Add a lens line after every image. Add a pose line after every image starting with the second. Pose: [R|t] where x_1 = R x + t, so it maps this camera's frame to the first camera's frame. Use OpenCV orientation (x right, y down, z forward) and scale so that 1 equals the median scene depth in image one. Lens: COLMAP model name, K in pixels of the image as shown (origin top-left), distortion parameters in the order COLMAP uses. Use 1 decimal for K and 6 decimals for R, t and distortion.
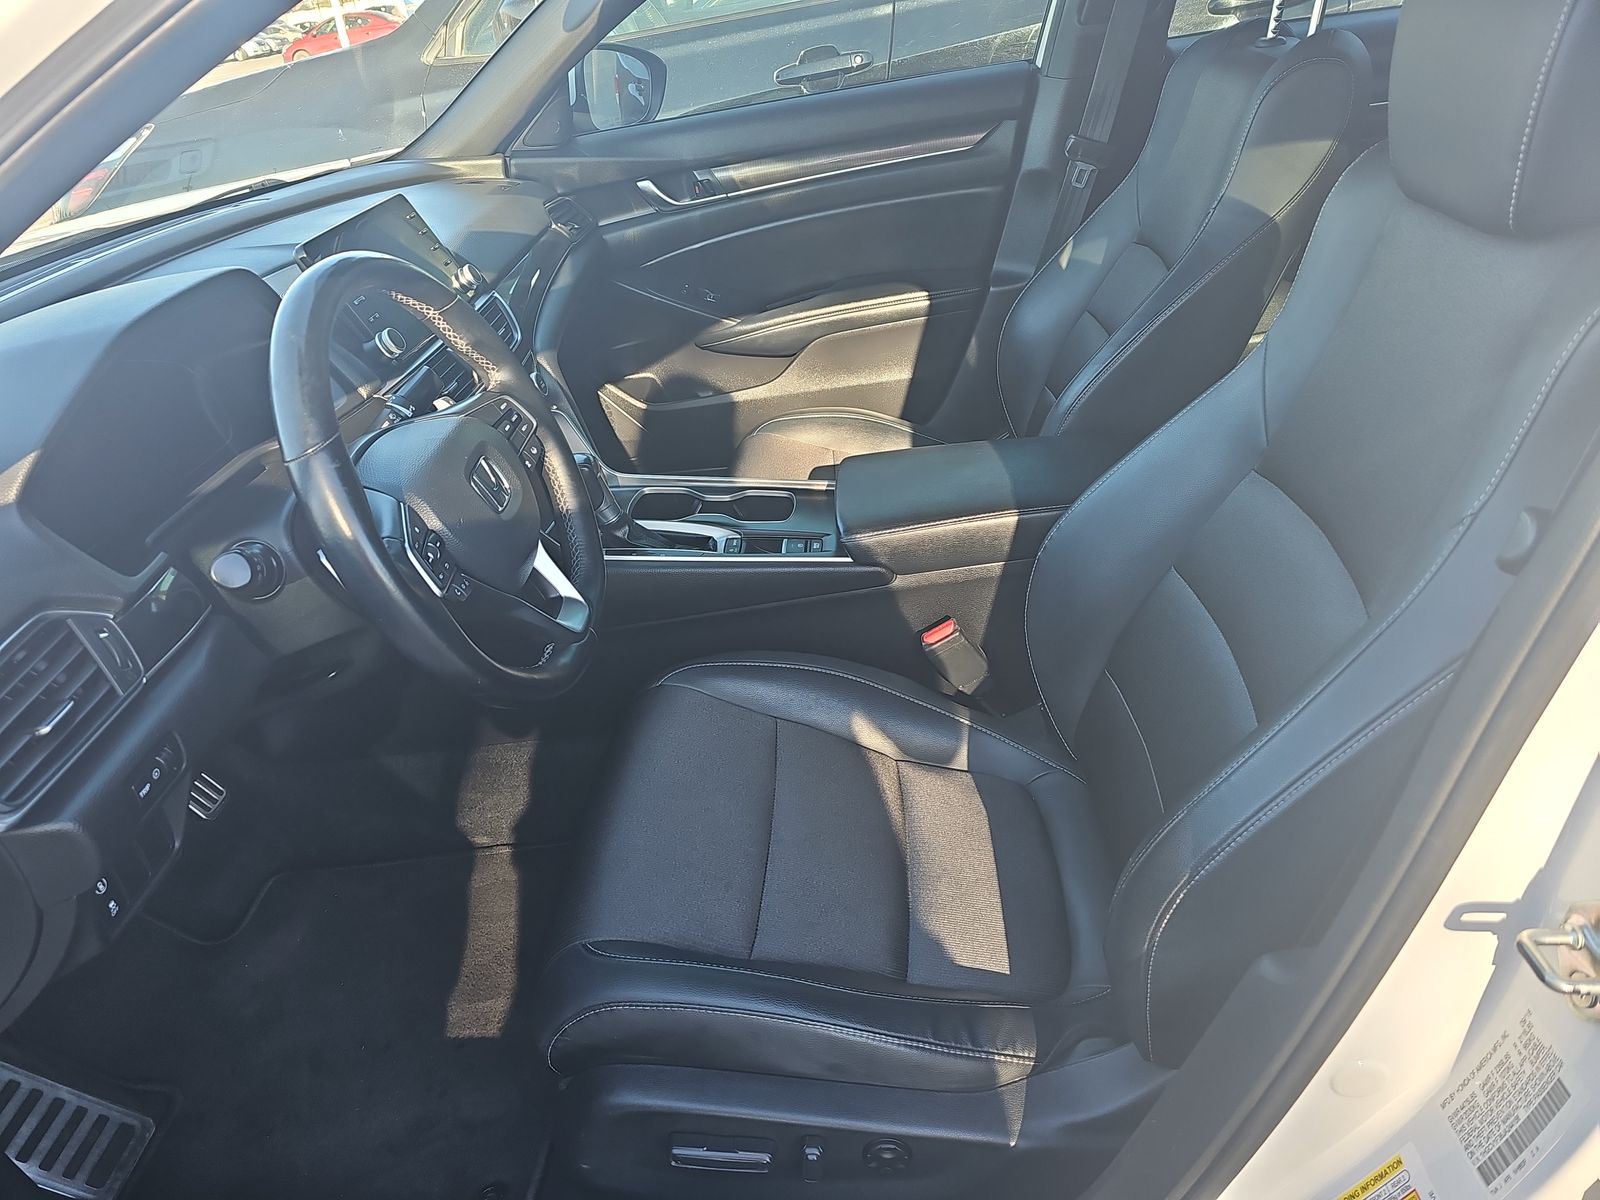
lens RADIAL K [[1075.6, 0, 795.3], [0, 1075.6, 607.4], [0, 0, 1]] dist [0.011897, -0.005463]
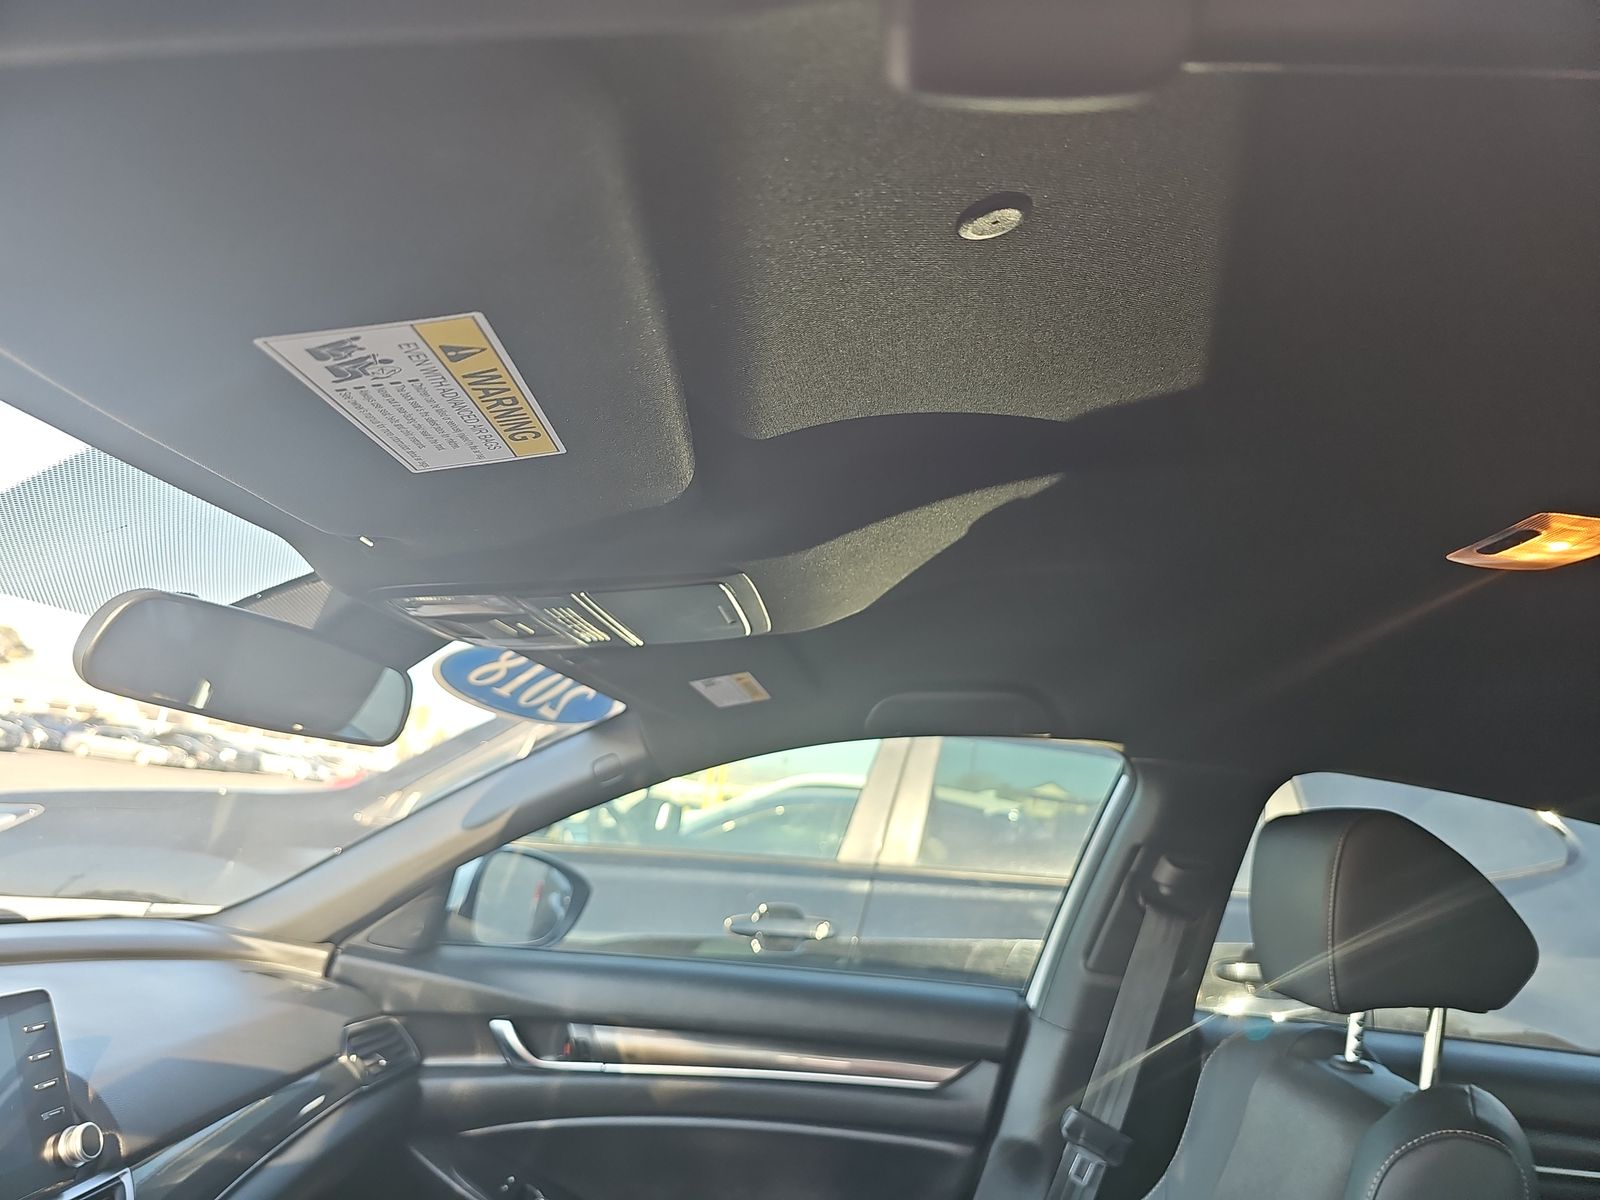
lens RADIAL K [[1075.6, 0, 795.3], [0, 1075.6, 598.2], [0, 0, 1]] dist [0.011897, -0.005463]
pose [[0.974953, 0.206420, -0.082813, 0.061788], [-0.209211, 0.724773, -0.656456, -0.163465], [-0.075485, 0.657339, 0.749805, 0.234497]]
